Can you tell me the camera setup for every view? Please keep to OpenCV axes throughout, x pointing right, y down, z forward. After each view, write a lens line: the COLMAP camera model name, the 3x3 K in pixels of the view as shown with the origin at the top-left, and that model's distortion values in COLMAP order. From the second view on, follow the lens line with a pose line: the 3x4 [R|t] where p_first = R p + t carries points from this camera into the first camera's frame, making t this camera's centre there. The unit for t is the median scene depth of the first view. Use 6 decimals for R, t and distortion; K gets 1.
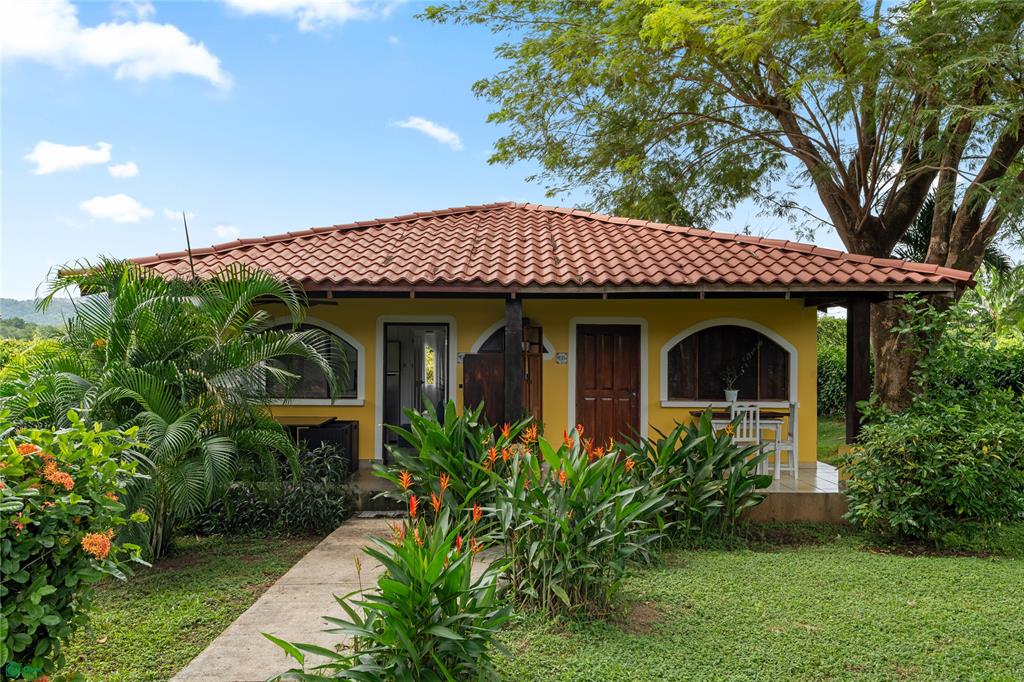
lens RADIAL K [[807.1, 0, 512.0], [0, 807.1, 341.0], [0, 0, 1]] dist [0.002446, -0.000142]
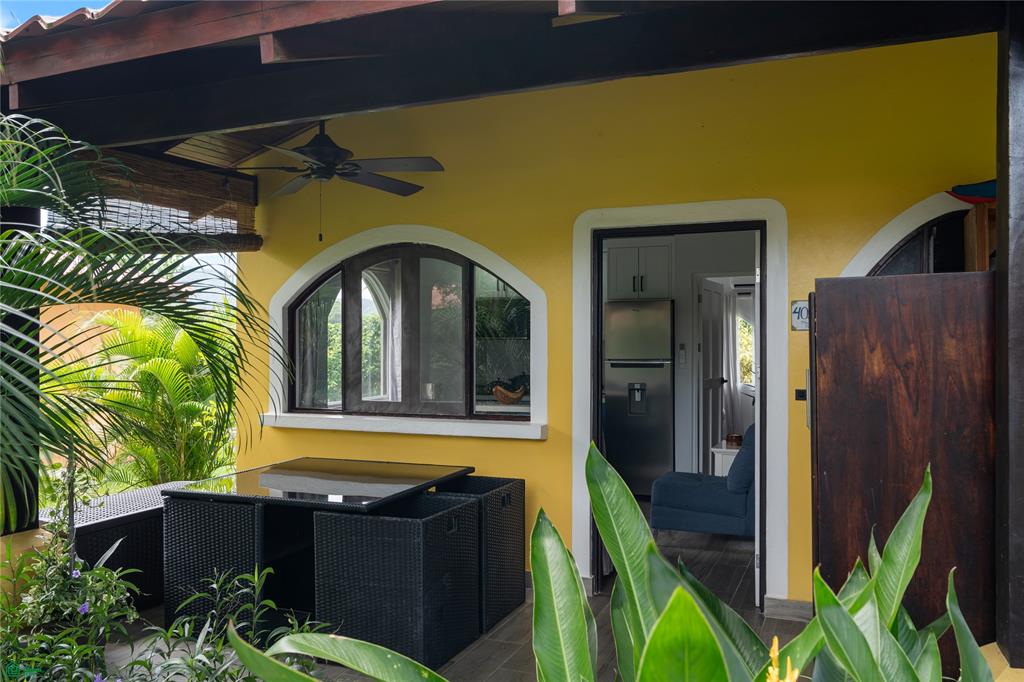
lens RADIAL K [[807.1, 0, 512.0], [0, 807.1, 341.0], [0, 0, 1]] dist [0.002446, -0.000142]
pose [[0.916787, -0.008739, -0.399281, -0.037917], [0.010681, 0.999939, 0.002638, 0.029632], [0.399233, -0.006683, 0.916825, 0.620988]]
